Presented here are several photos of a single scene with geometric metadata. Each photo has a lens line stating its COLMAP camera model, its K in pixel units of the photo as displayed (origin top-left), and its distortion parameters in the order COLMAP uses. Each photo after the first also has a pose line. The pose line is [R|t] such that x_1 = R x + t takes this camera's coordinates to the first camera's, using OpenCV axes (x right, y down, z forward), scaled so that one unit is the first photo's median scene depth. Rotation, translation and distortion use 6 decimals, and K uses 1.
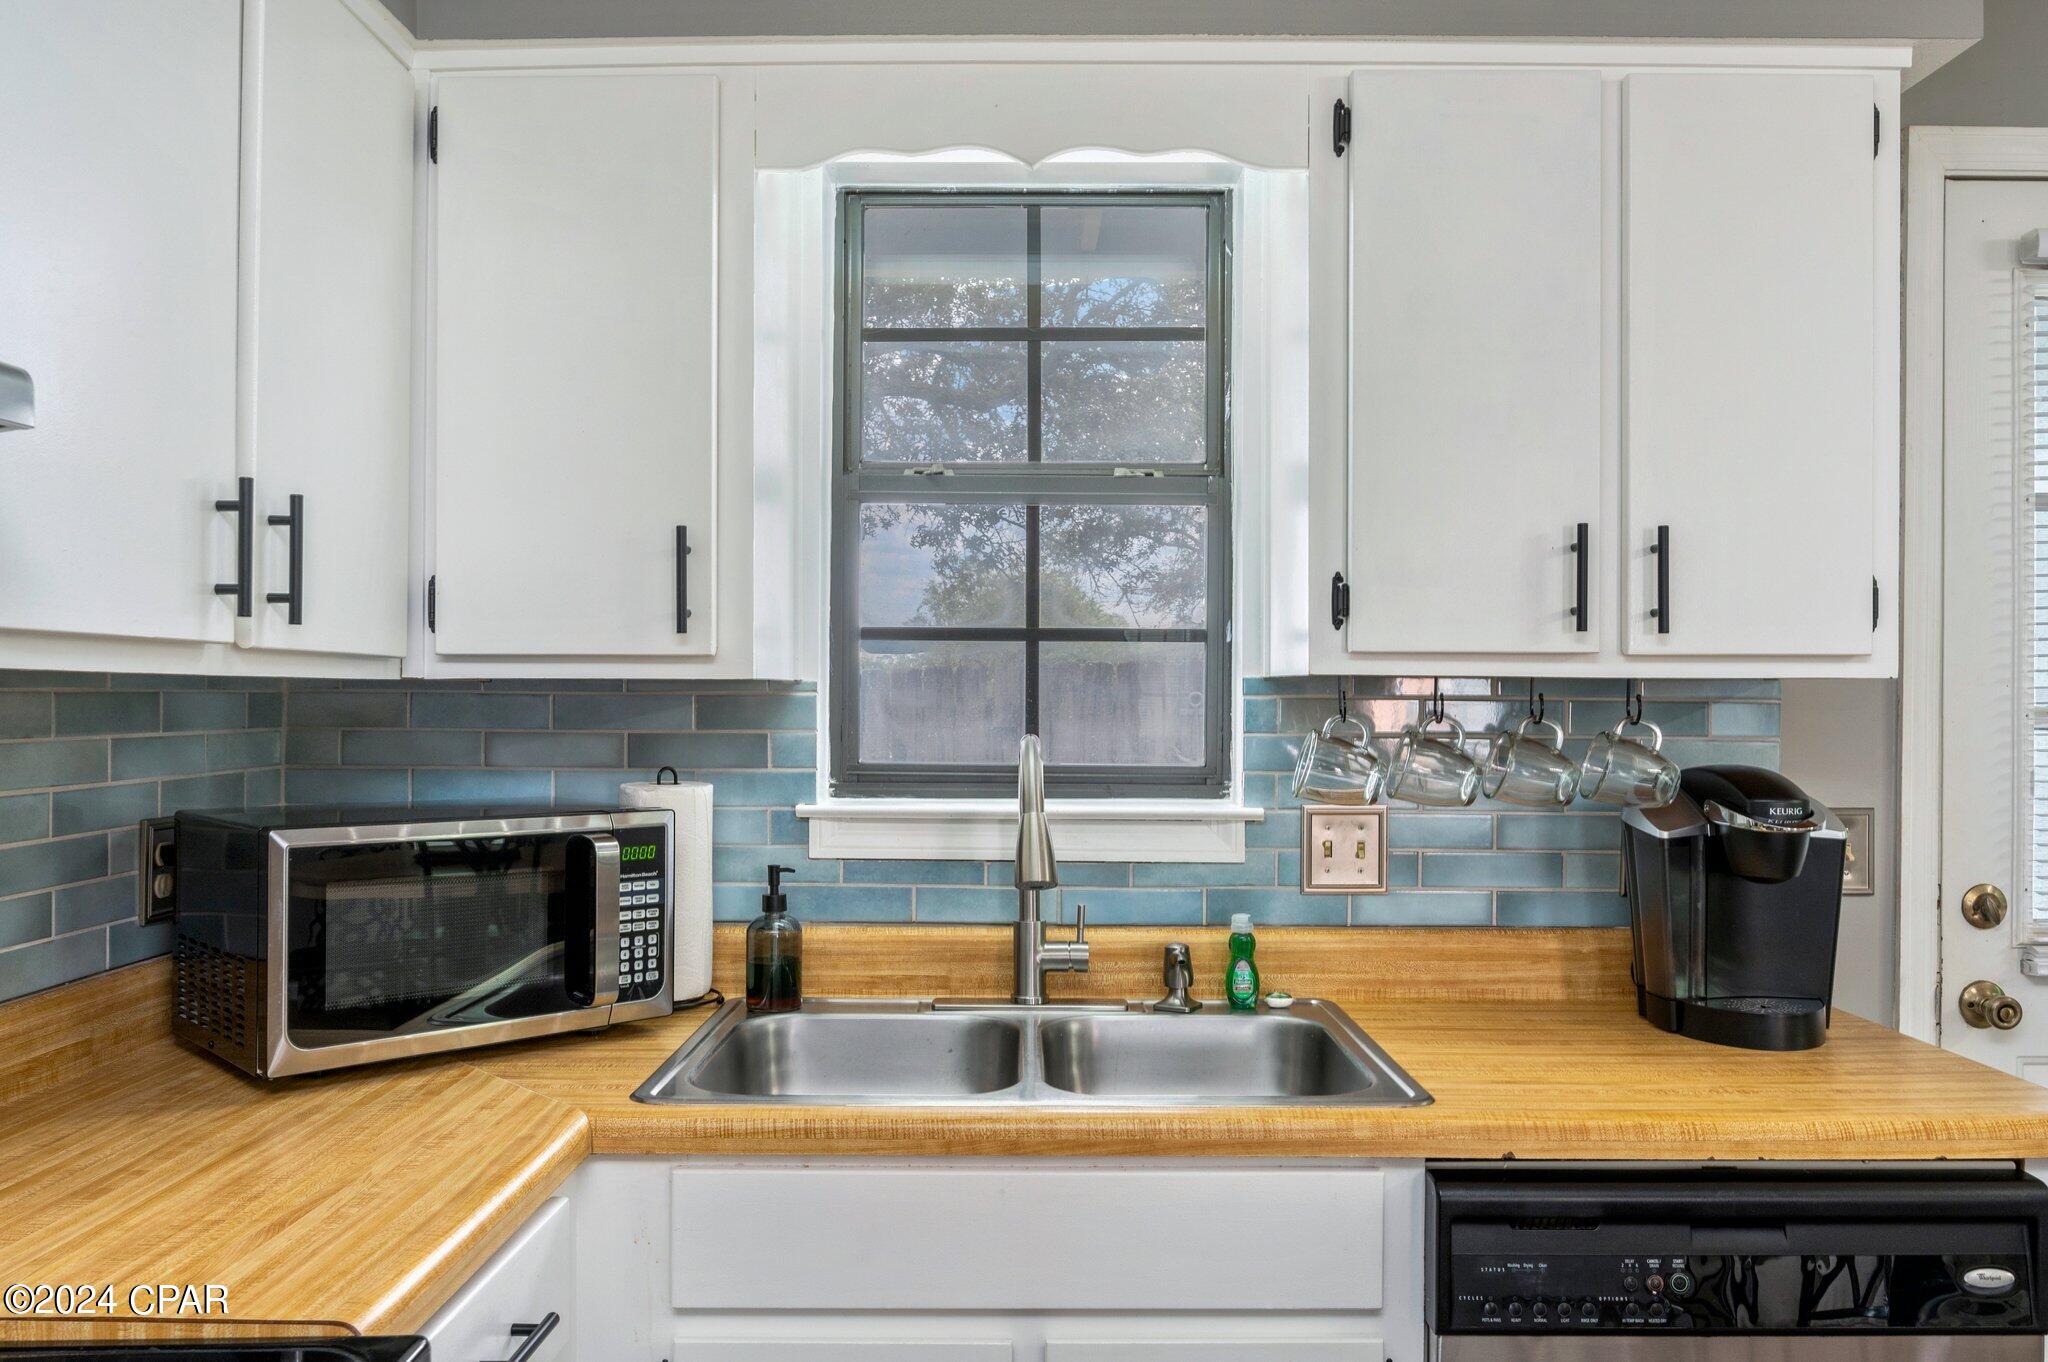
lens RADIAL K [[1524.2, 0, 1029.5], [0, 1524.2, 699.3], [0, 0, 1]] dist [-0.012429, -0.005662]
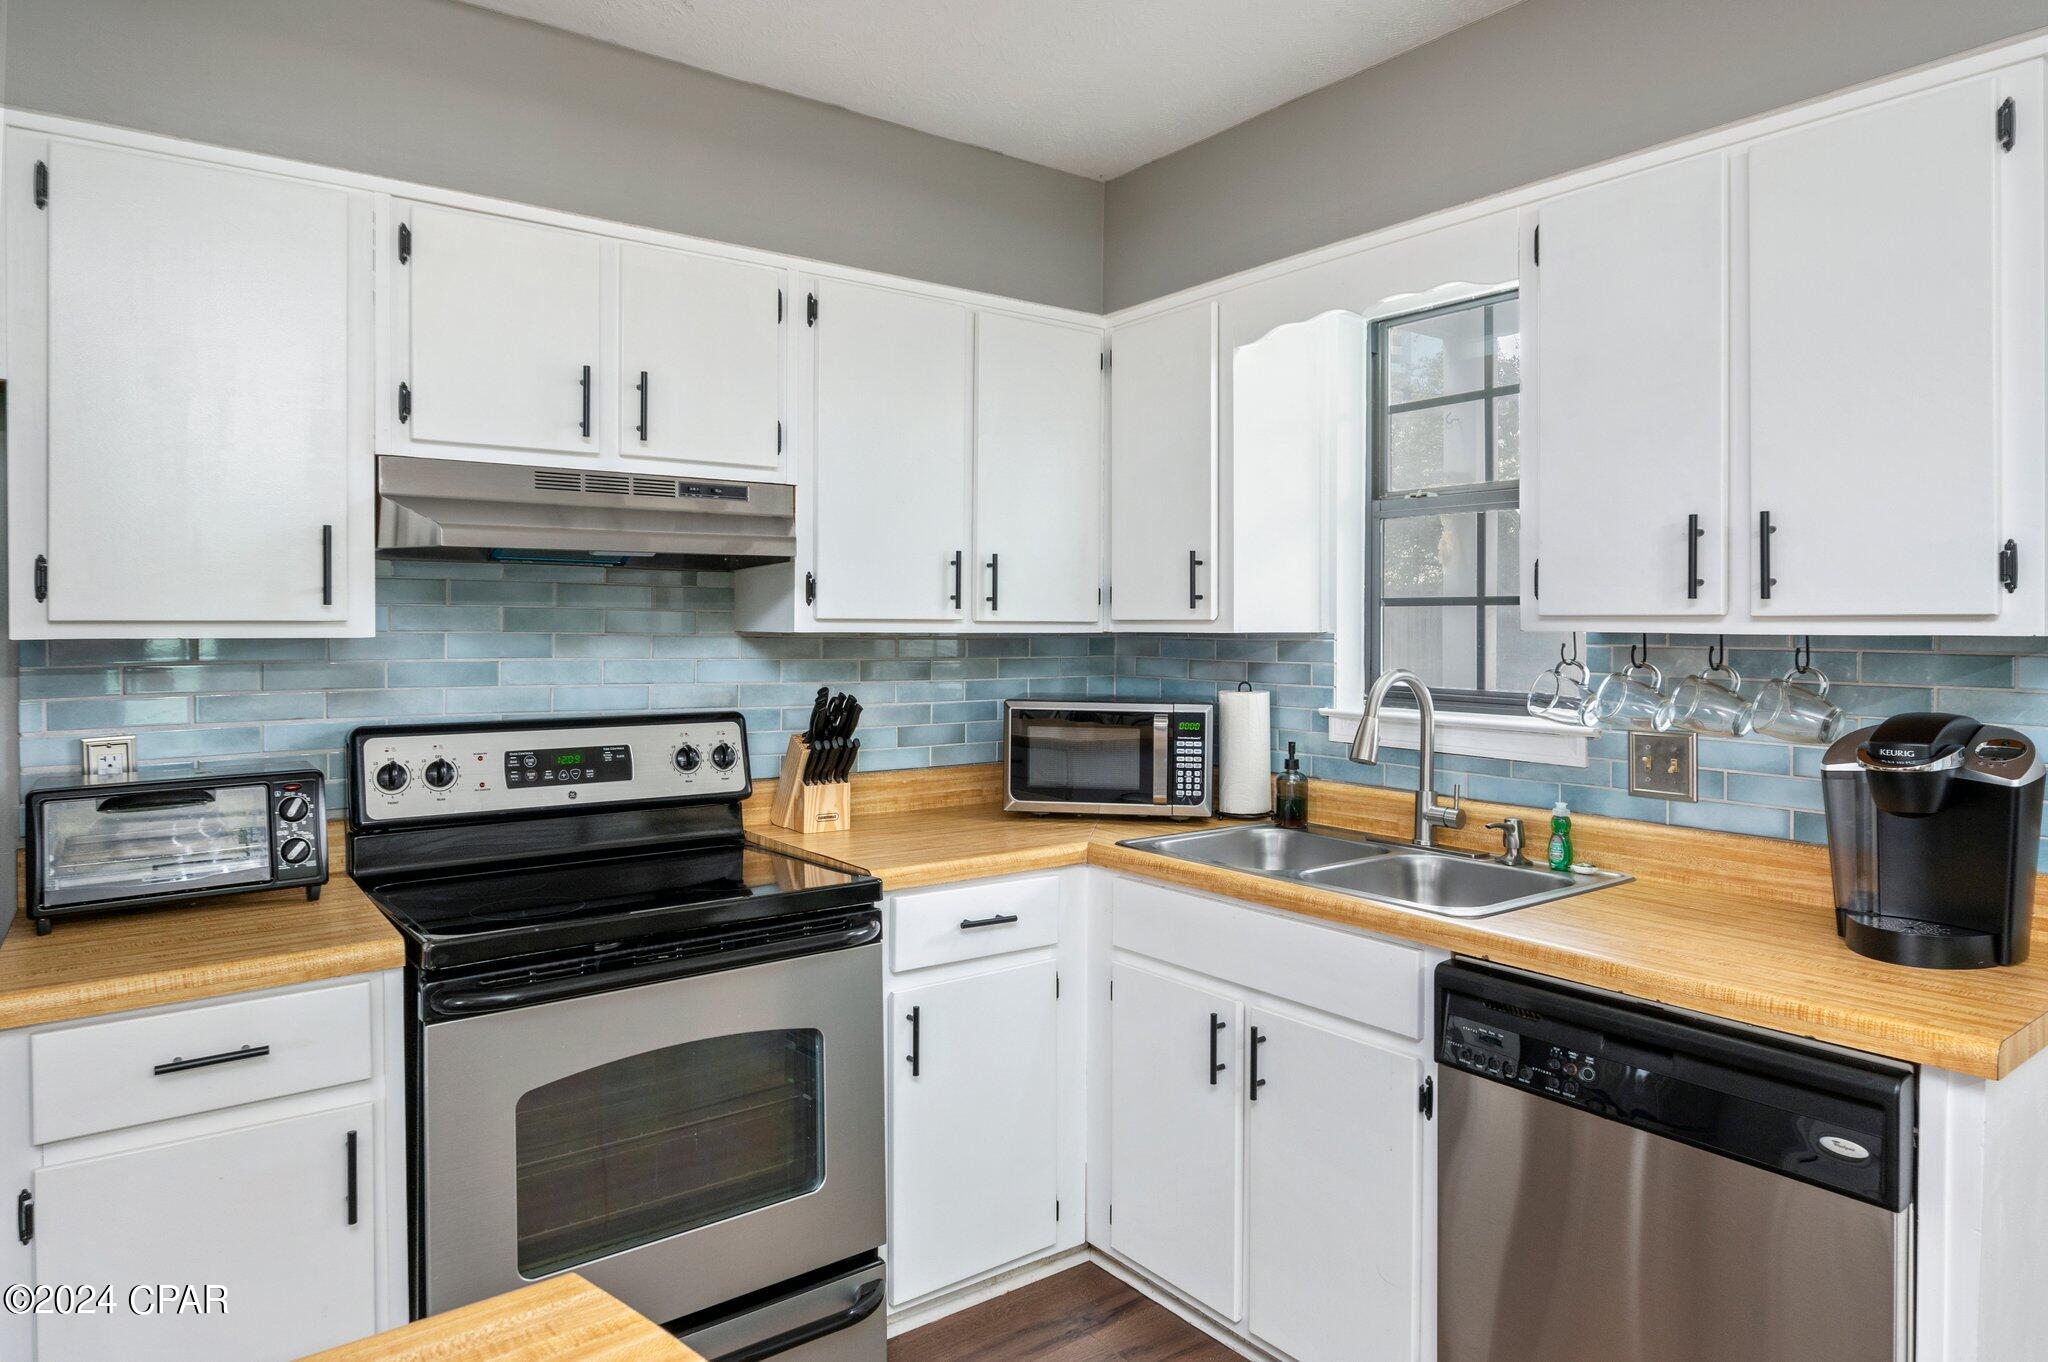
lens RADIAL K [[1230.8, 0, 1019.4], [0, 1230.8, 625.0], [0, 0, 1]] dist [-0.002157, 0.000724]
pose [[0.607363, -0.001170, -0.794424, 0.734965], [-0.003789, 0.999983, -0.004370, -0.013806], [0.794416, 0.005664, 0.607348, -0.072033]]
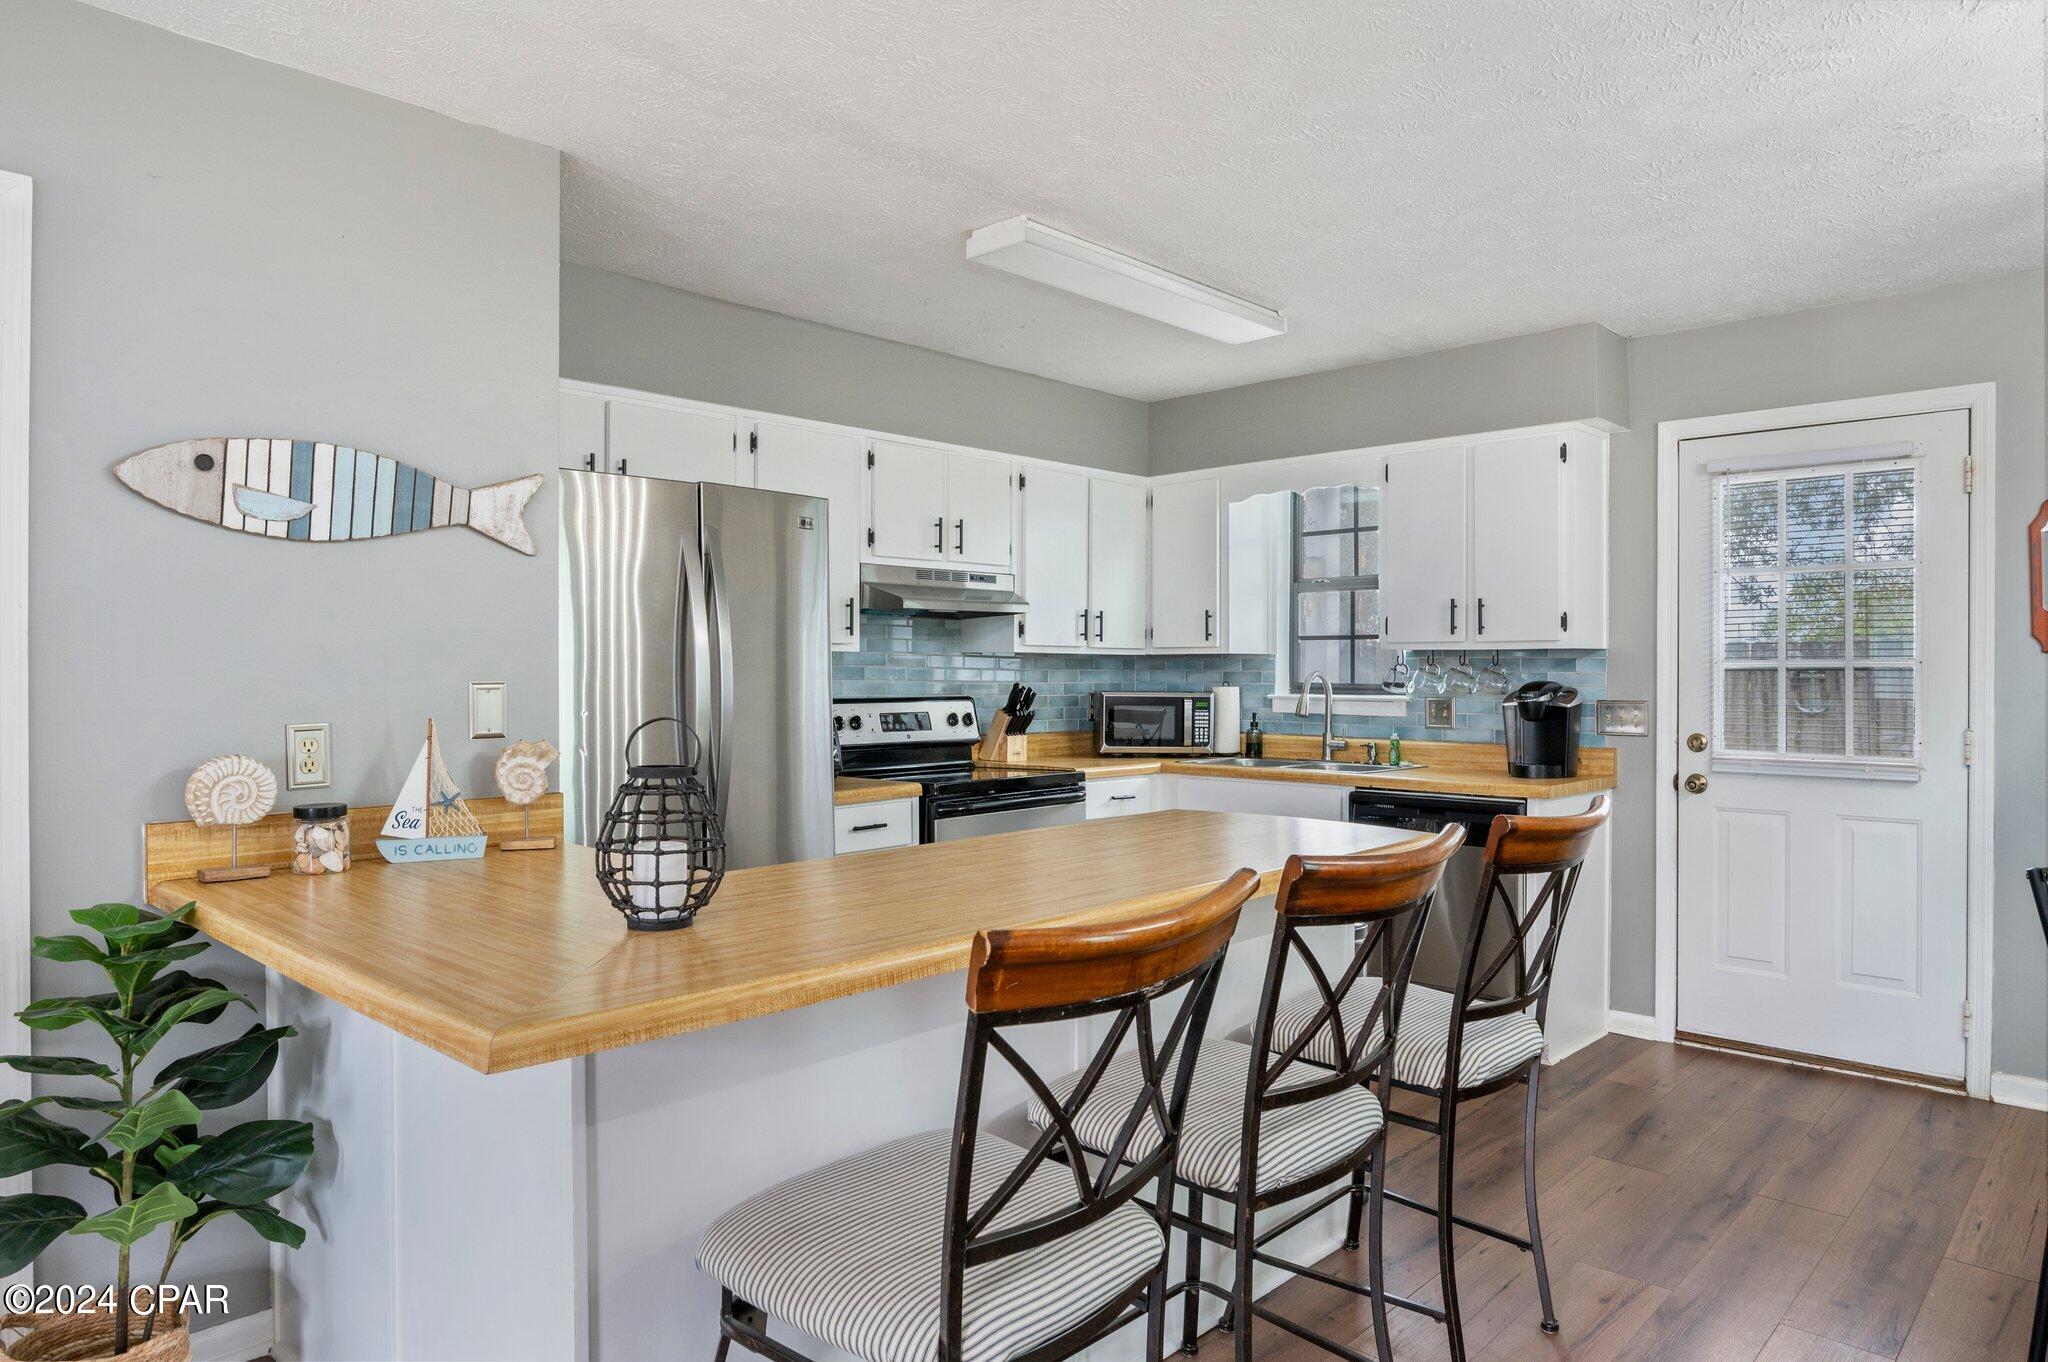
lens RADIAL K [[1284.2, 0, 1024.0], [0, 1284.2, 681.0], [0, 0, 1]] dist [0.002705, 0.000661]
pose [[0.732999, 0.002191, -0.680226, 1.287482], [-0.000922, 0.999997, 0.002226, 0.037910], [0.680229, -0.001004, 0.732999, -1.267489]]
